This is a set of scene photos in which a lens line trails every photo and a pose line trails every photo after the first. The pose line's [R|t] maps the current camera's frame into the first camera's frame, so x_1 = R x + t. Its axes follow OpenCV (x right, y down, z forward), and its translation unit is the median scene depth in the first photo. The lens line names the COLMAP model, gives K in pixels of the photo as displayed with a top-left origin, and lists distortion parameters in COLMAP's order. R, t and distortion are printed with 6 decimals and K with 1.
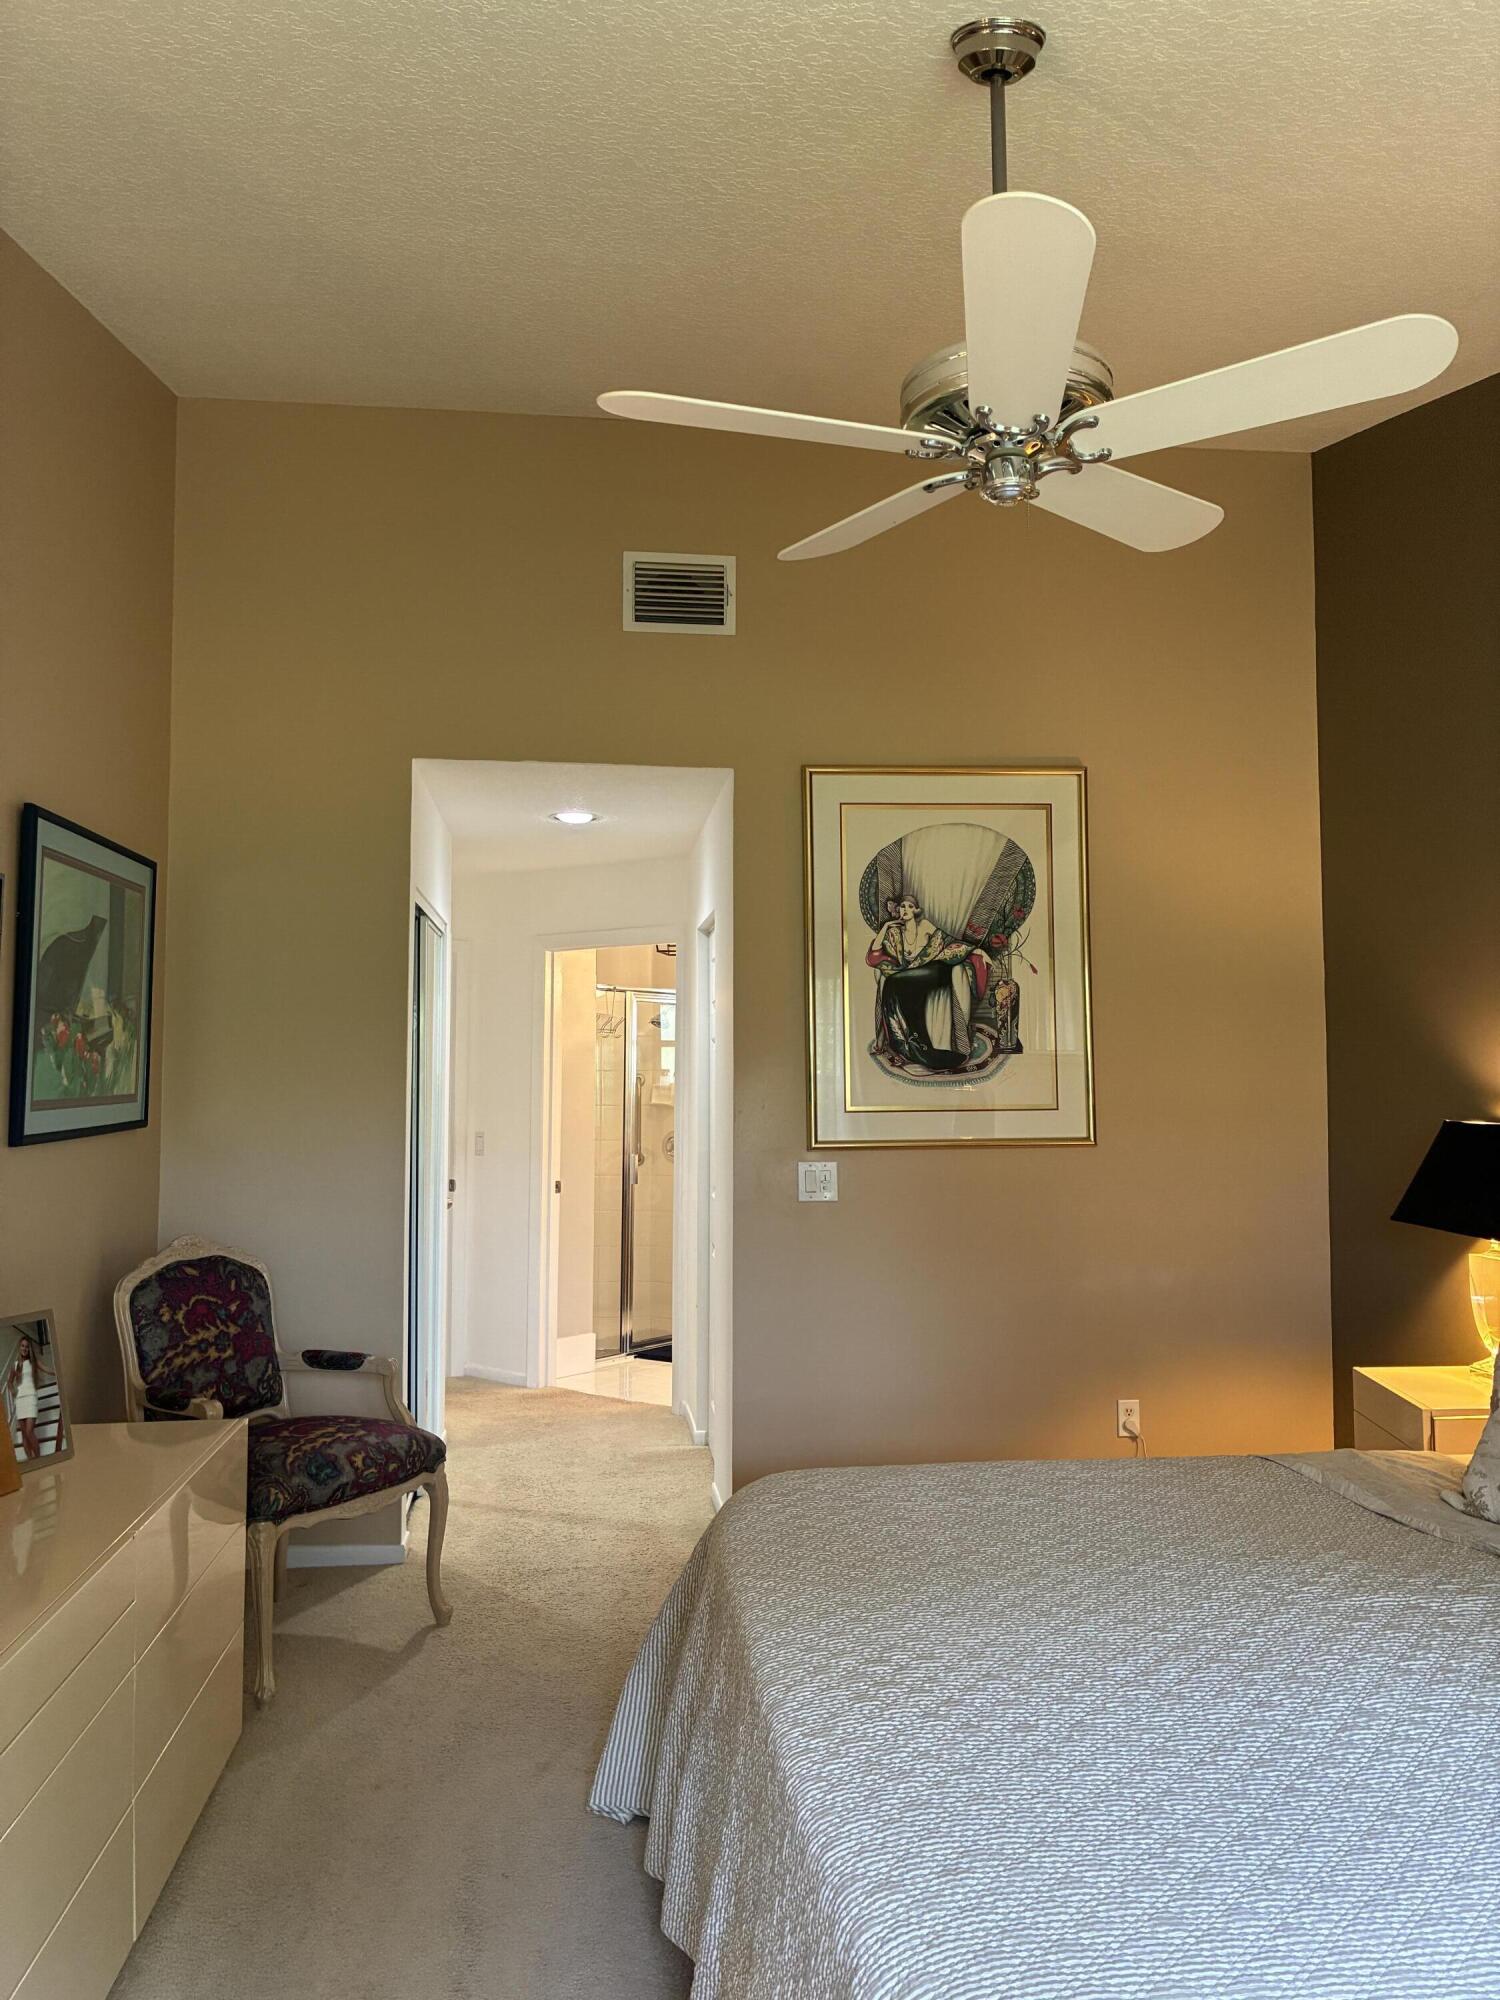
lens RADIAL K [[1506.0, 0, 742.0], [0, 1506.0, 1008.0], [0, 0, 1]] dist [0.022280, -0.022492]
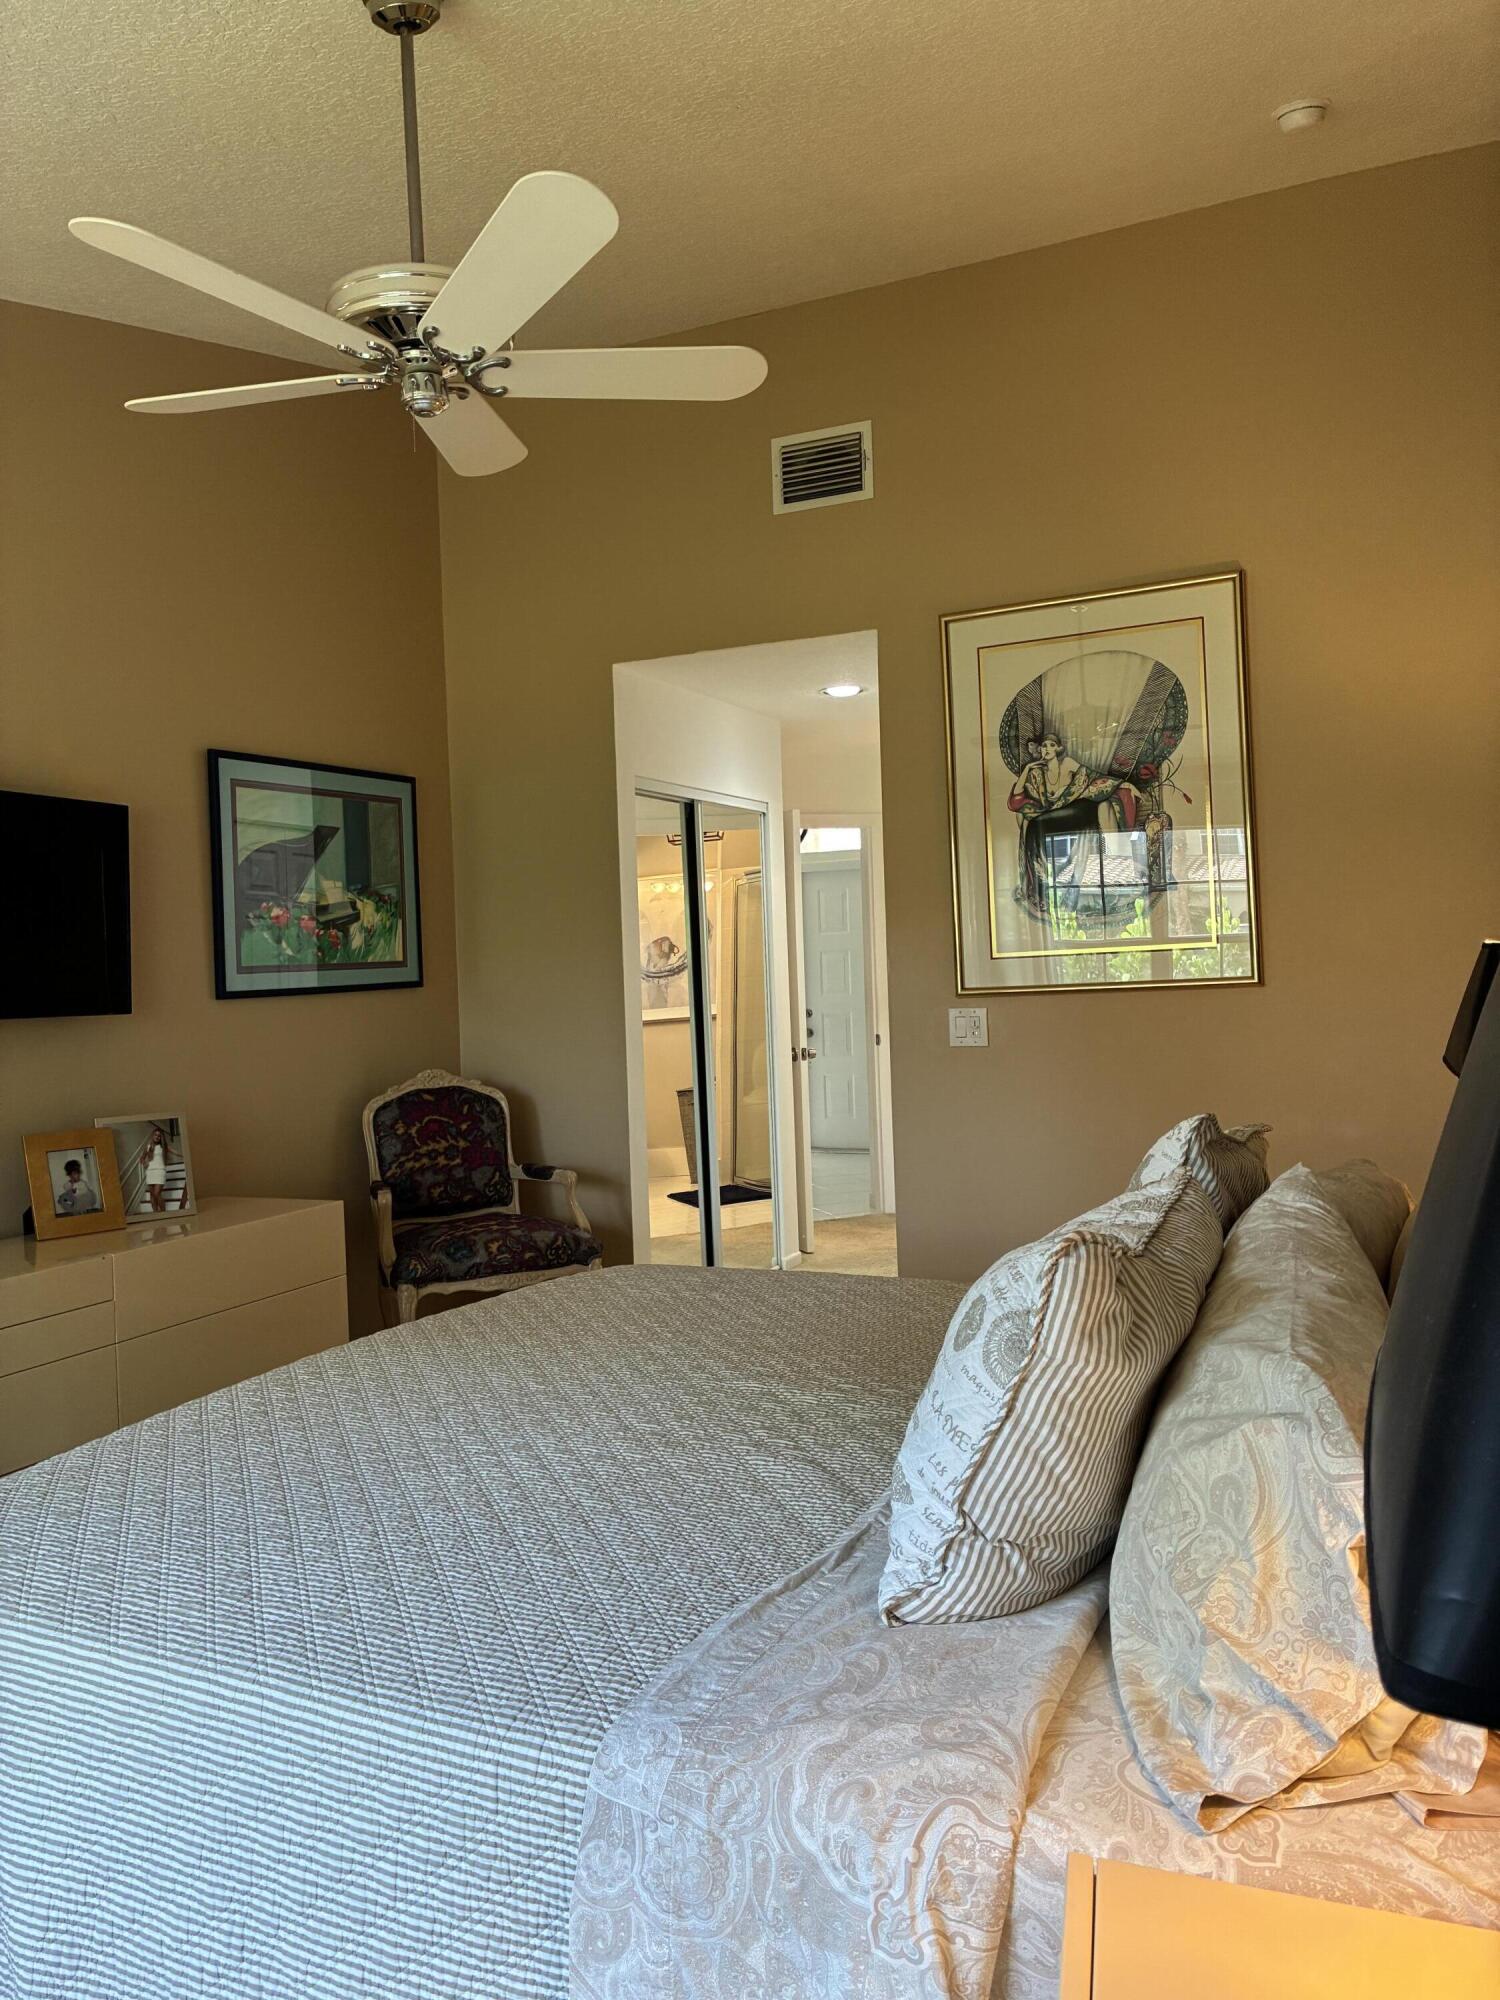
lens RADIAL K [[1506.0, 0, 743.3], [0, 1506.0, 997.8], [0, 0, 1]] dist [0.022280, -0.022492]
pose [[0.848742, -0.018990, -0.528466, 0.459926], [0.059828, 0.996387, 0.060281, 0.024794], [0.525412, -0.082780, 0.846811, 0.054798]]
